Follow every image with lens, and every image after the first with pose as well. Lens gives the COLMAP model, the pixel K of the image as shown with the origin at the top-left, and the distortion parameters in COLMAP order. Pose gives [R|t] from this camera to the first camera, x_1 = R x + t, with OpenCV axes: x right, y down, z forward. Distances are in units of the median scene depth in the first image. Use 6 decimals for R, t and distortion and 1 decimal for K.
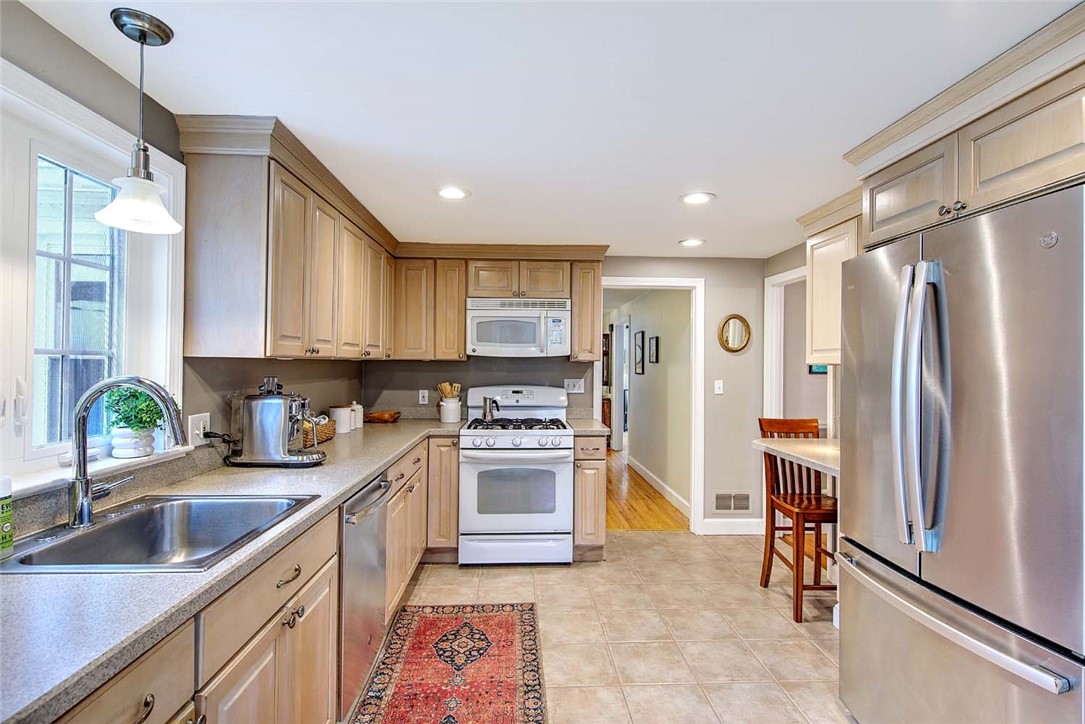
lens RADIAL K [[529.8, 0, 542.9], [0, 529.8, 361.1], [0, 0, 1]] dist [-0.000236, -0.000002]
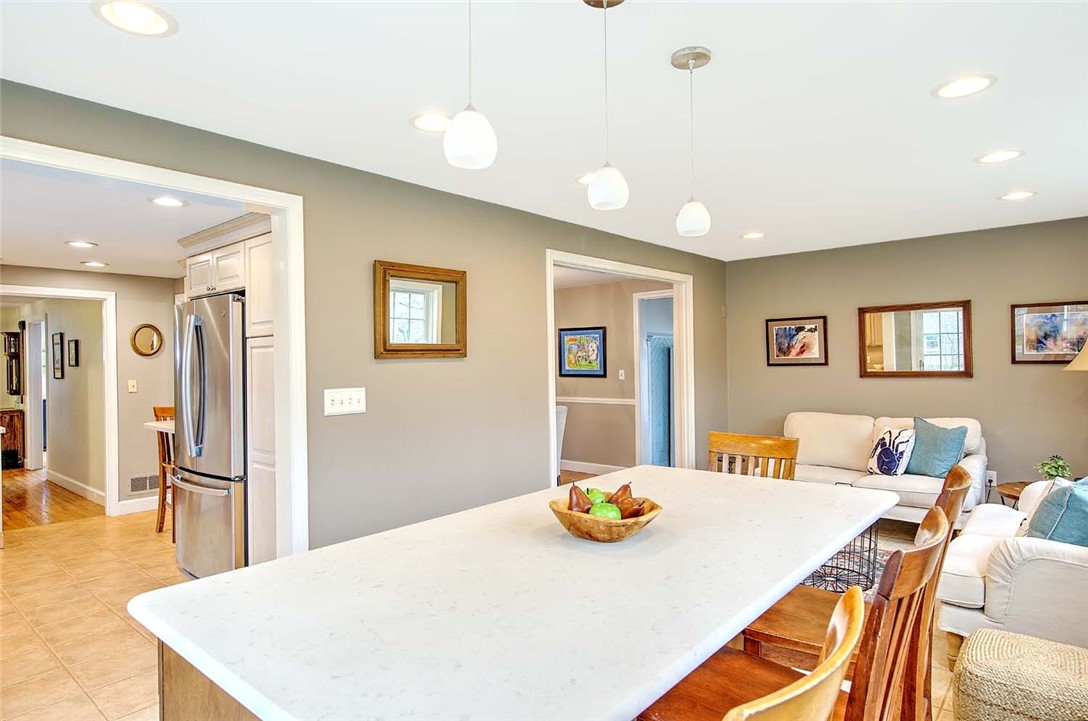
lens RADIAL K [[606.7, 0, 544.6], [0, 606.7, 357.6], [0, 0, 1]] dist [-0.002856, -0.001111]
pose [[0.679772, -0.014047, 0.733289, -0.026234], [0.016555, 0.999856, 0.003807, -0.003845], [-0.733237, 0.009552, 0.679906, -0.556553]]
